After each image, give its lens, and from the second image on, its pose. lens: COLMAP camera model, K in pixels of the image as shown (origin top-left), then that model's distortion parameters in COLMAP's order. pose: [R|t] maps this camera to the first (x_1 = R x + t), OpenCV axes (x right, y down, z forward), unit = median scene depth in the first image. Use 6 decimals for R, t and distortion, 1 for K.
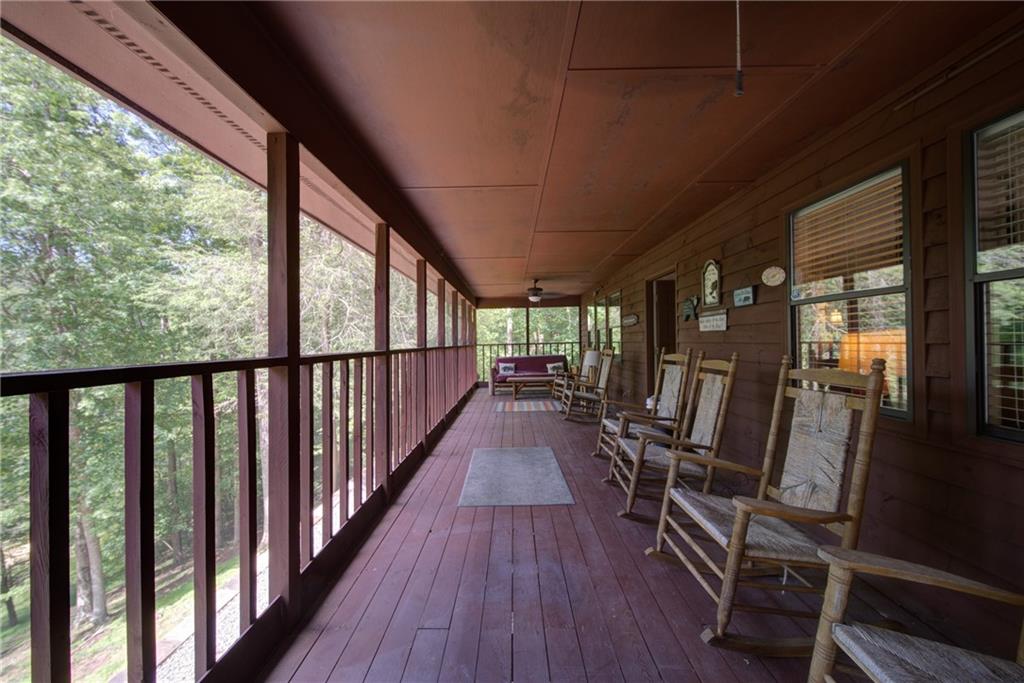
lens RADIAL K [[353.6, 0, 511.2], [0, 353.6, 340.9], [0, 0, 1]] dist [-0.000047, 0.000004]
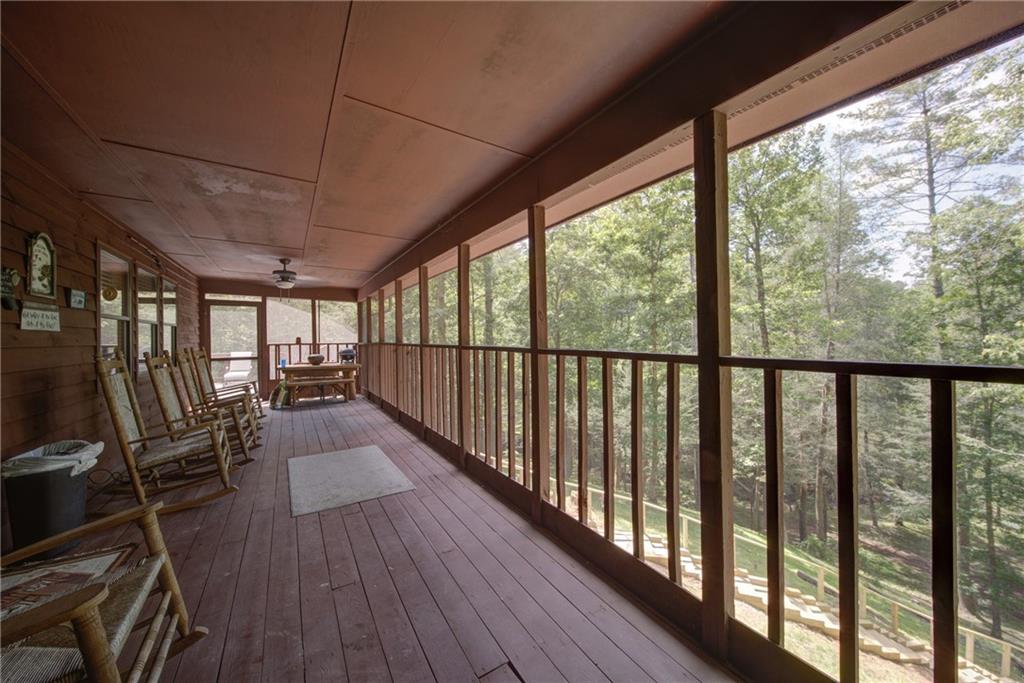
lens RADIAL K [[353.6, 0, 511.8], [0, 353.6, 337.2], [0, 0, 1]] dist [-0.000047, 0.000004]
pose [[-0.841816, 0.019432, -0.539415, 0.148645], [0.018749, 0.999801, 0.006756, -0.002499], [0.539439, -0.004426, -0.842013, 2.102377]]
